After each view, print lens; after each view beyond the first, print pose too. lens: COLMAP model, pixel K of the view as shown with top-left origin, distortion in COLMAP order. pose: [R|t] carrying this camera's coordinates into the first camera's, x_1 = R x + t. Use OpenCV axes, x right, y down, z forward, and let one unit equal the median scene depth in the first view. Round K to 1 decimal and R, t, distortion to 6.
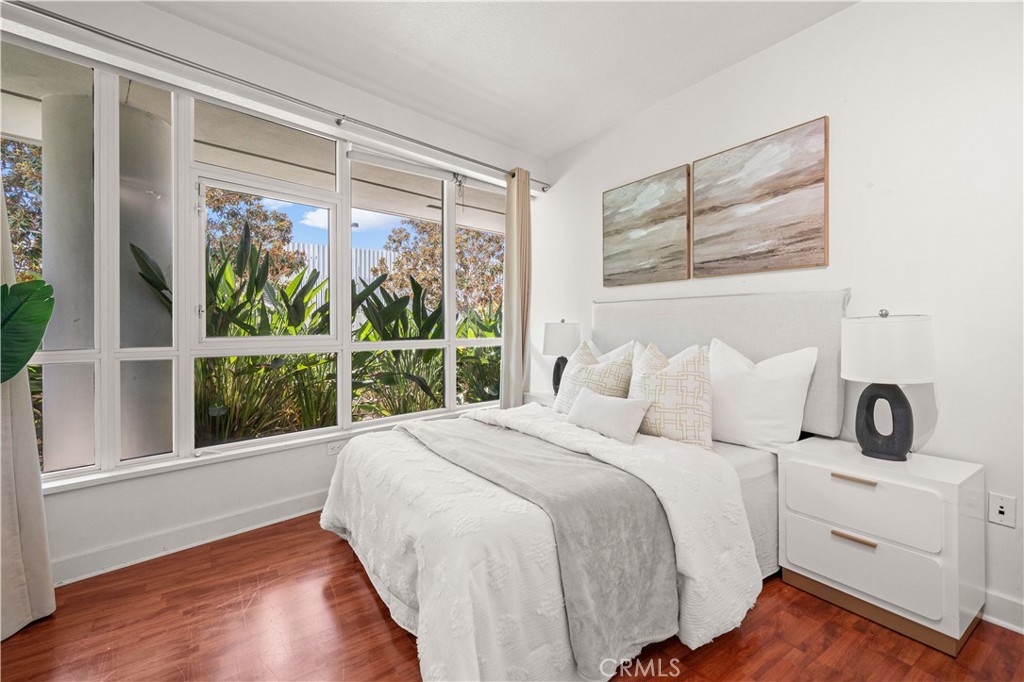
lens RADIAL K [[443.8, 0, 510.1], [0, 443.8, 324.7], [0, 0, 1]] dist [0.000807, 0.000215]
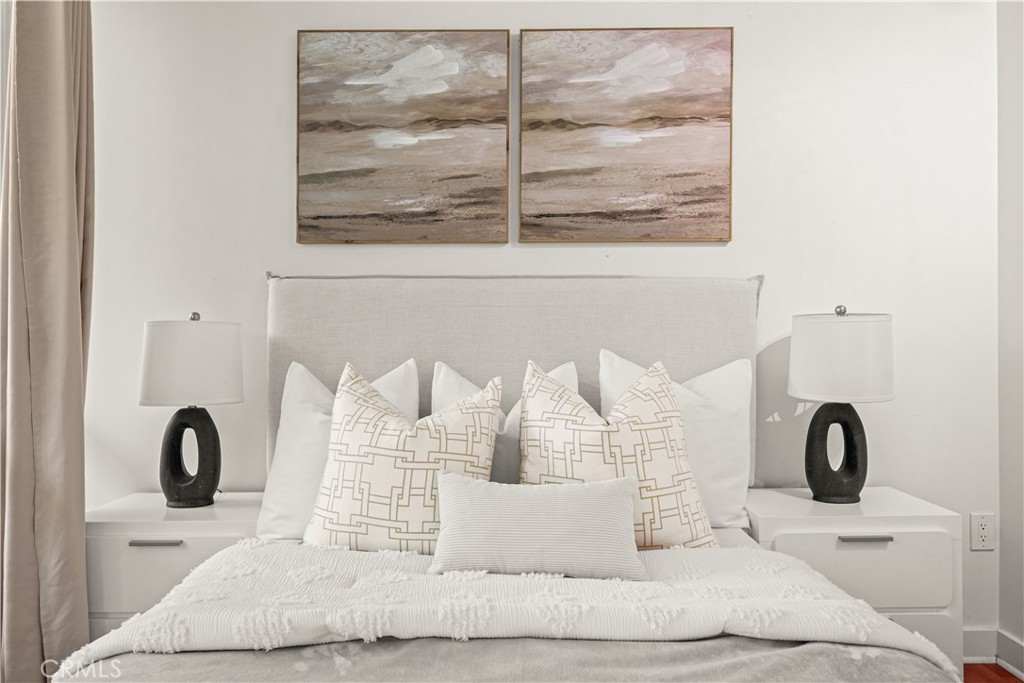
lens RADIAL K [[728.1, 0, 512.0], [0, 728.1, 329.4], [0, 0, 1]] dist [0.003511, 0.000977]
pose [[0.556627, -0.001668, 0.830761, -0.346215], [0.002956, 0.999996, 0.000027, 0.003007], [-0.830757, 0.002440, 0.556629, 0.518231]]
